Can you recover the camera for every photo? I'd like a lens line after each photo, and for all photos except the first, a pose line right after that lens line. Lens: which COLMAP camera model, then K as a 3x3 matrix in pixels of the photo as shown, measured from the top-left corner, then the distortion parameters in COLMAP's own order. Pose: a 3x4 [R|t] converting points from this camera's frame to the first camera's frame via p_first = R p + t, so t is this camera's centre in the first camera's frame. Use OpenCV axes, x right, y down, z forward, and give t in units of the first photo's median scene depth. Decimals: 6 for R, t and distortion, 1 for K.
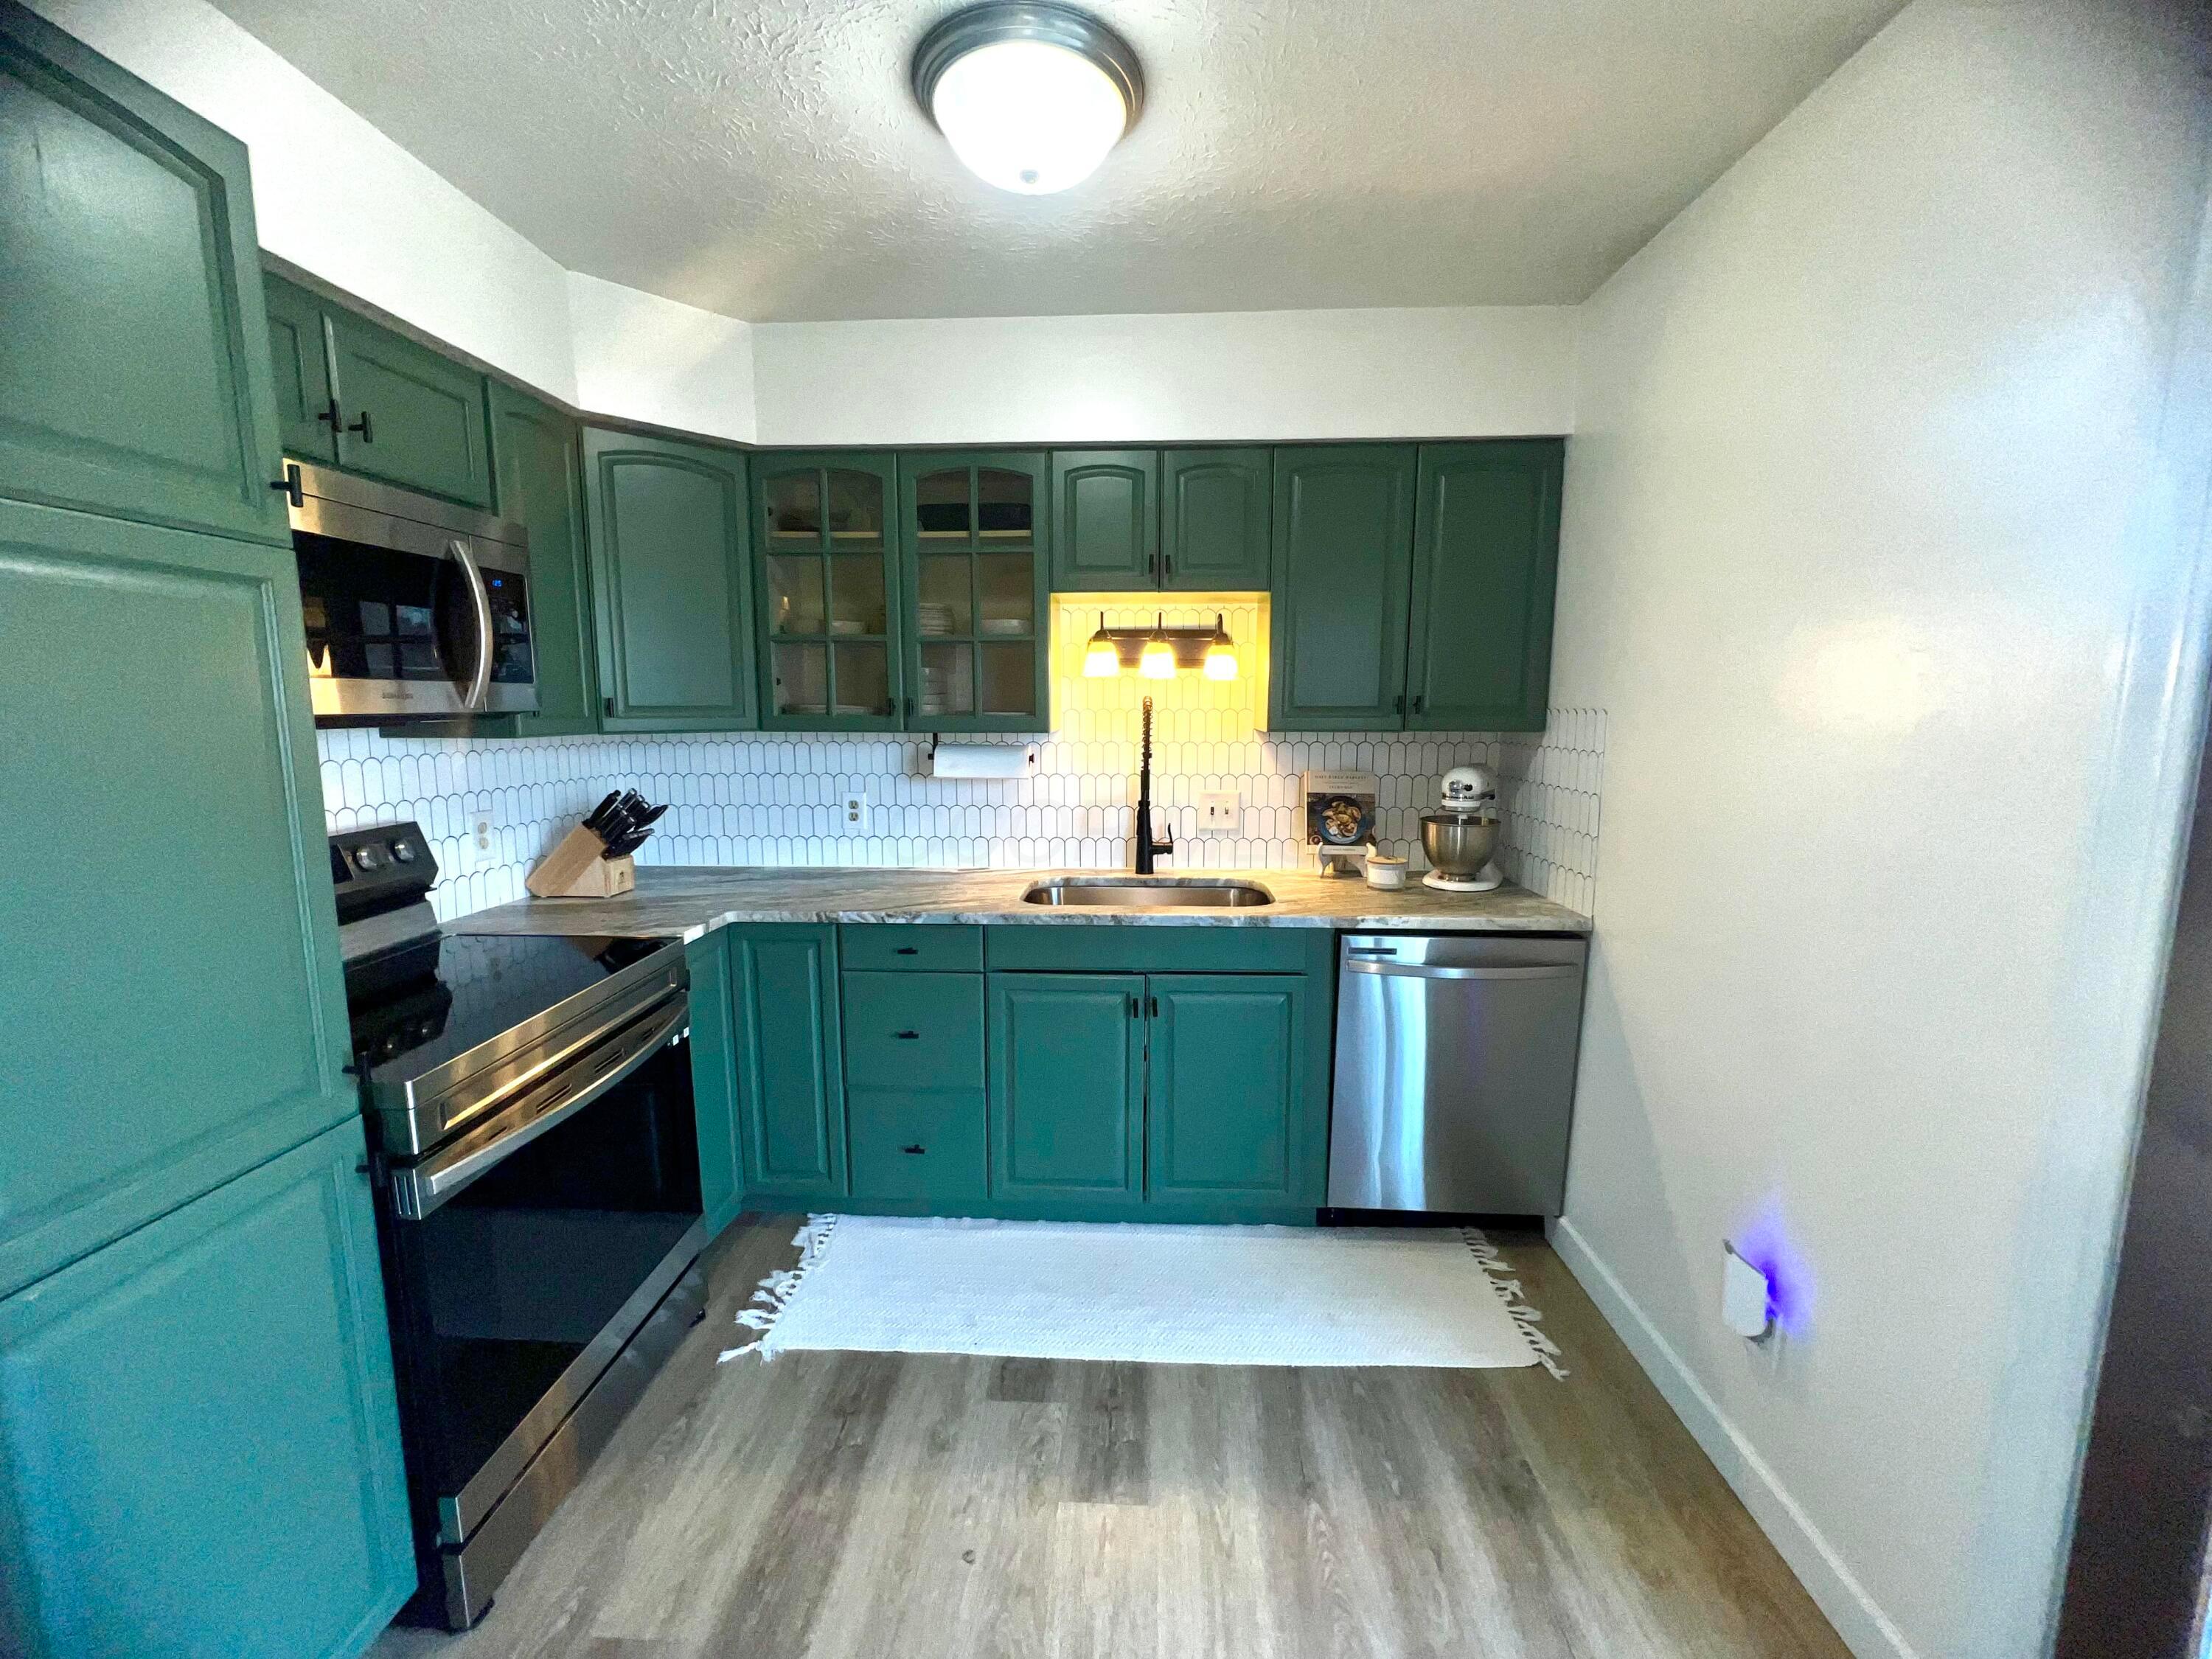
lens RADIAL K [[893.9, 0, 1105.5], [0, 893.9, 821.8], [0, 0, 1]] dist [0.001436, 0.000141]
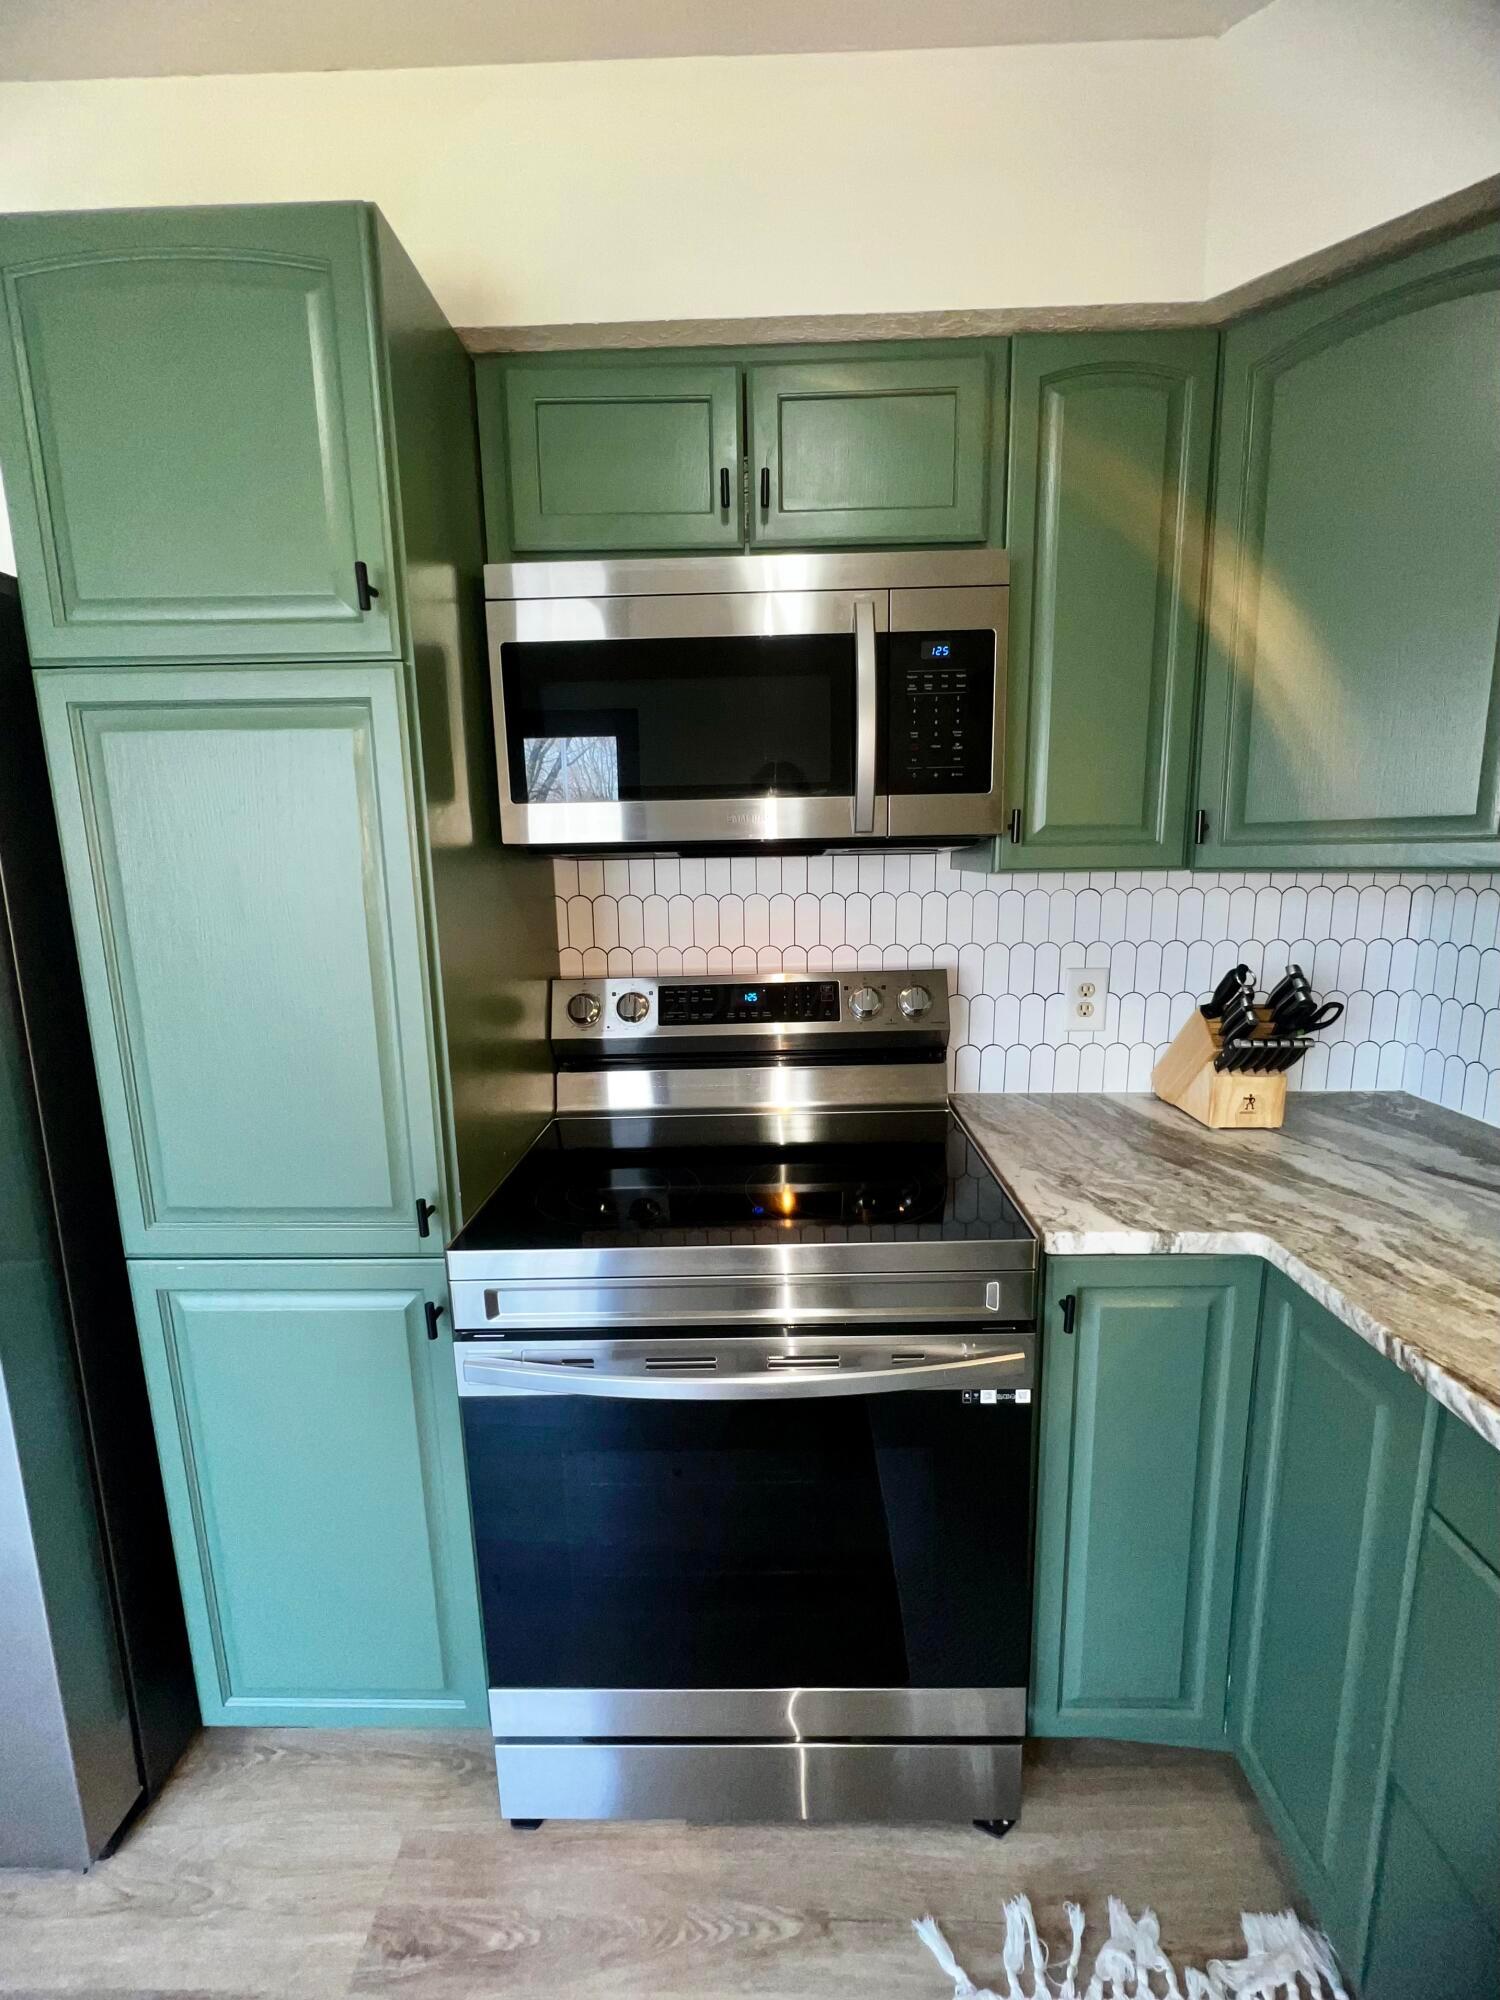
lens RADIAL K [[839.2, 0, 750.0], [0, 839.2, 1000.0], [0, 0, 1]] dist [-0.001330, -0.000161]
pose [[0.028939, 0.170442, -0.984943, 0.009931], [-0.114578, 0.979426, 0.166121, -0.068559], [0.992993, 0.108045, 0.047872, 0.645646]]
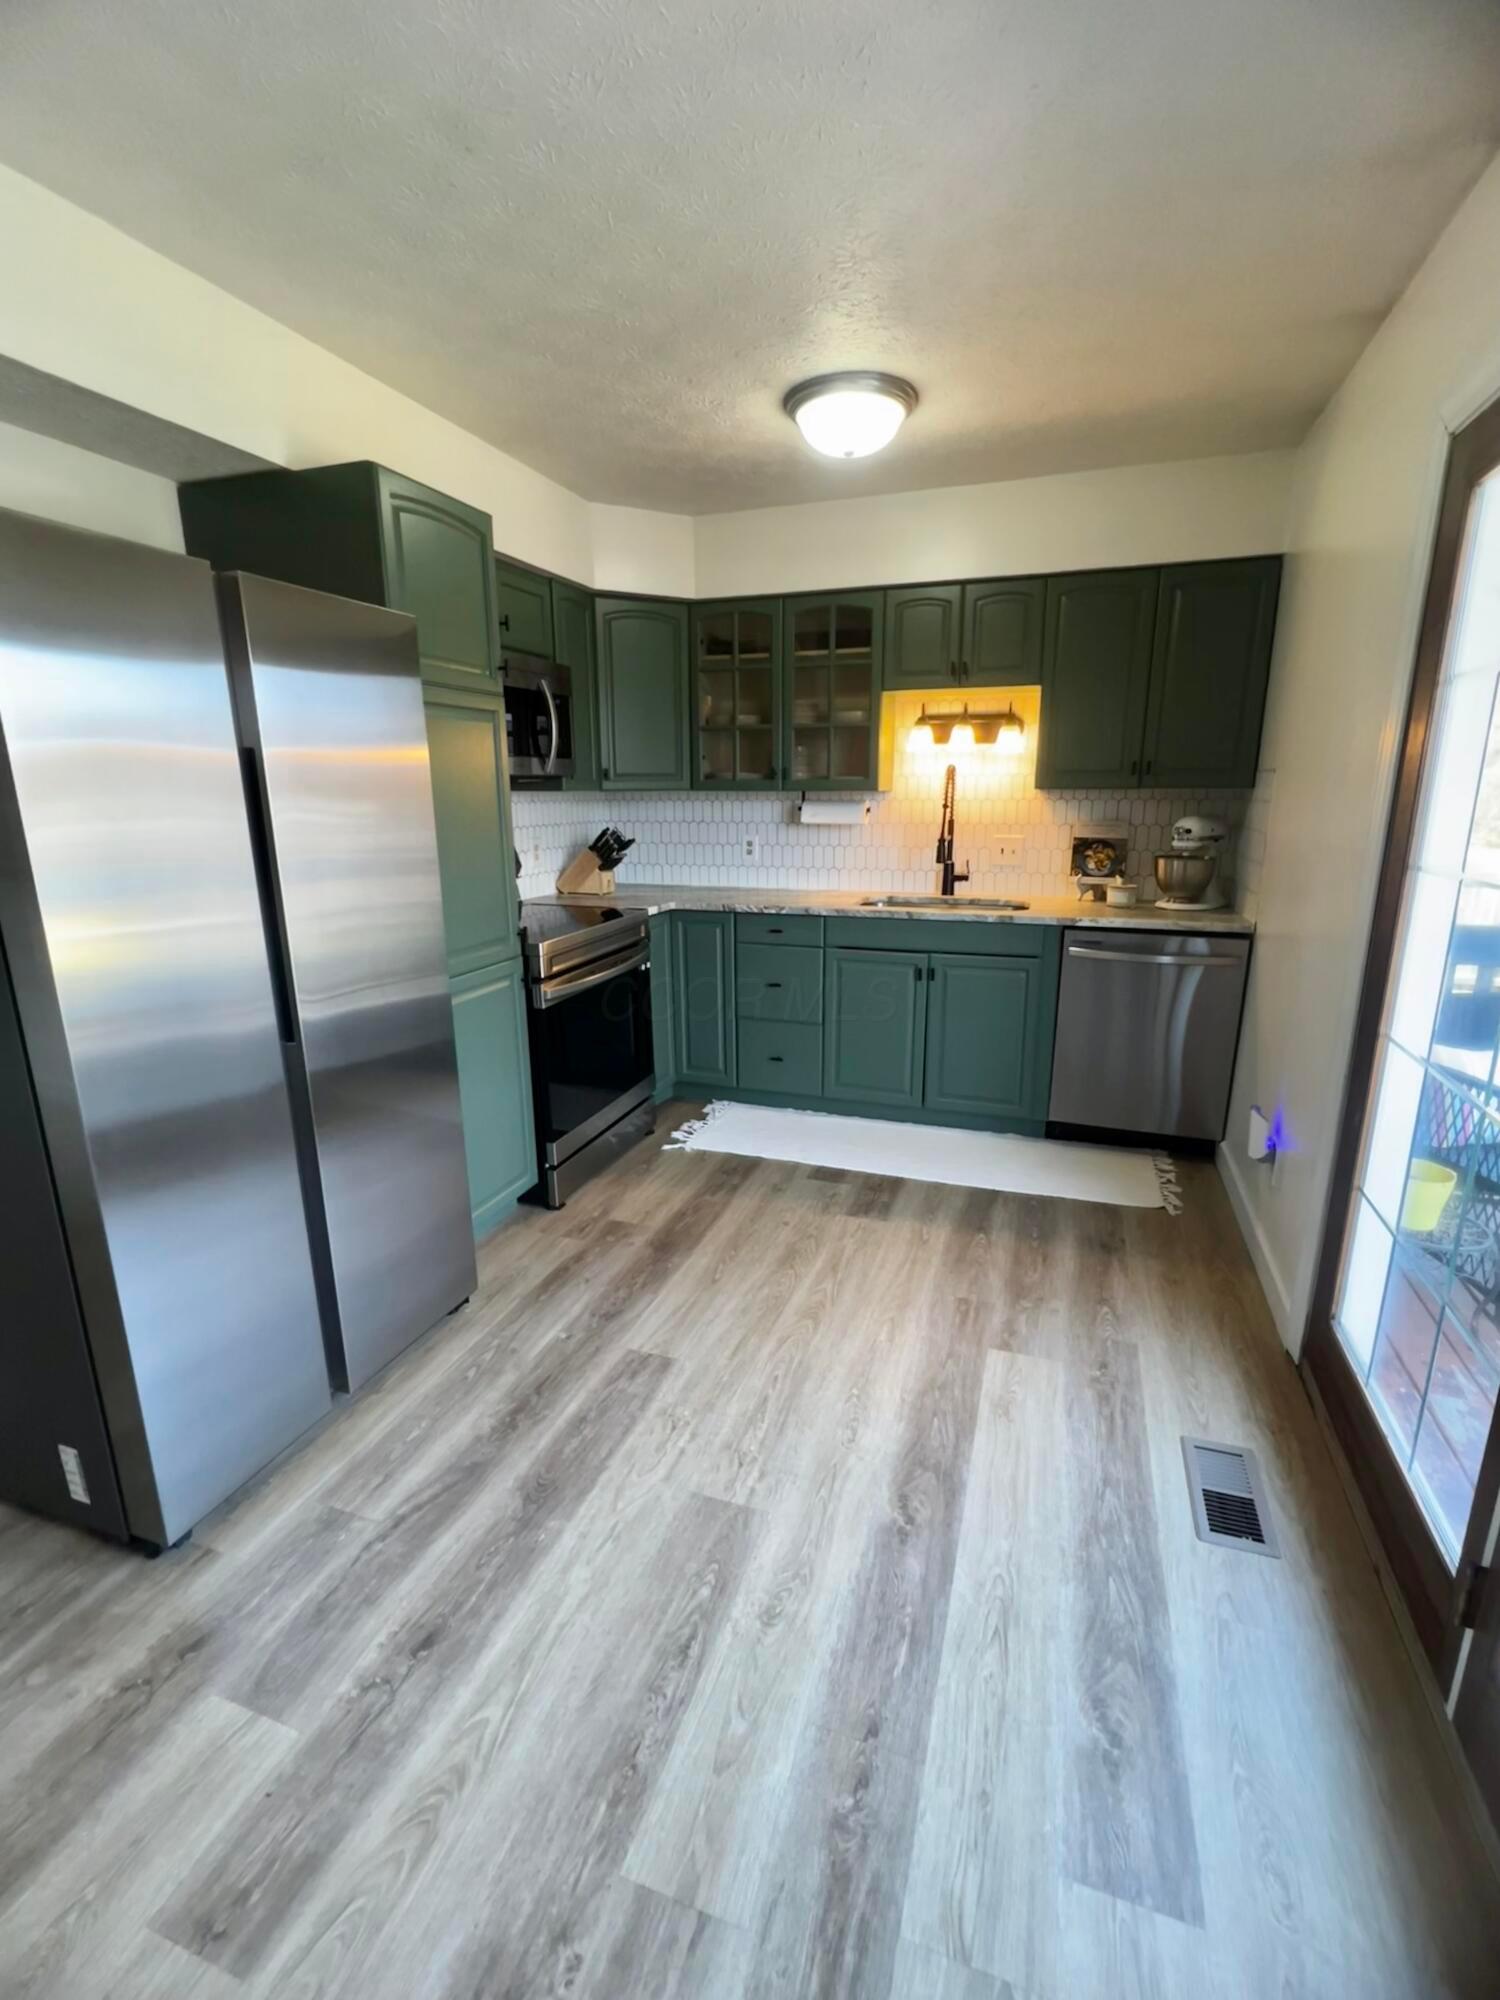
lens RADIAL K [[878.3, 0, 750.0], [0, 878.3, 1000.0], [0, 0, 1]] dist [0.001292, -0.000273]
pose [[0.957099, 0.063844, -0.282640, 0.169218], [-0.032771, 0.993016, 0.113334, 0.086759], [0.287901, -0.099209, 0.952507, -0.471723]]
